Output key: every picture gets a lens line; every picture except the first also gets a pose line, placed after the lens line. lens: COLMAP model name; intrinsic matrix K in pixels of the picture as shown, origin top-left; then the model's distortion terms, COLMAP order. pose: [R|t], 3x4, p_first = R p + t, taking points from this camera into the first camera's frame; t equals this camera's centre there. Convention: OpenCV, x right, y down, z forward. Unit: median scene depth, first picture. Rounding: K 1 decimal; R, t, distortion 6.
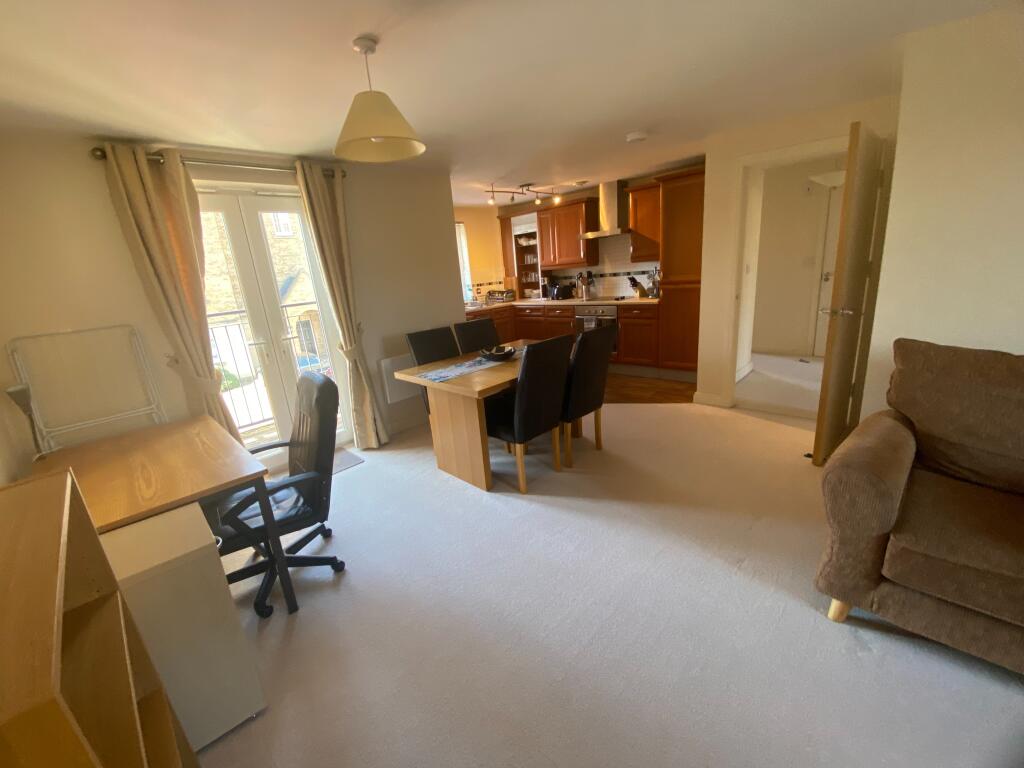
lens RADIAL K [[417.4, 0, 510.3], [0, 417.4, 397.1], [0, 0, 1]] dist [0.000854, 0.000126]
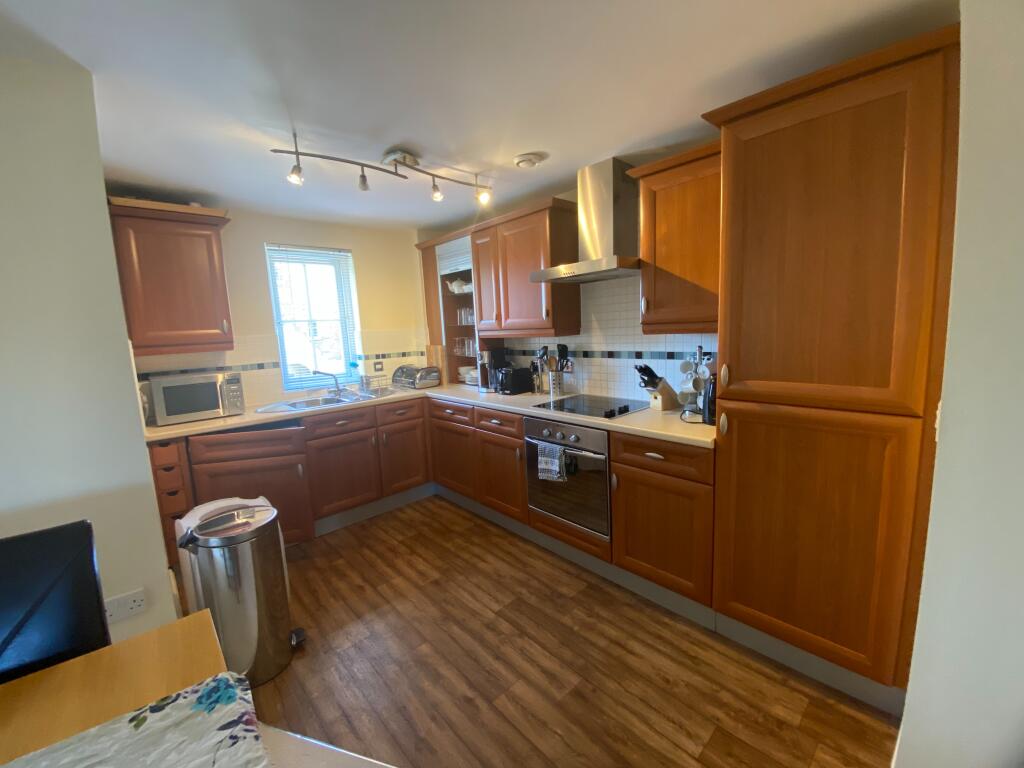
lens RADIAL K [[419.1, 0, 512.0], [0, 419.1, 384.0], [0, 0, 1]] dist [0.000405, -0.000010]
pose [[0.997561, 0.049524, -0.049188, 0.155865], [-0.056729, 0.985816, -0.157952, -0.170209], [0.040668, 0.160357, 0.986221, 0.502228]]
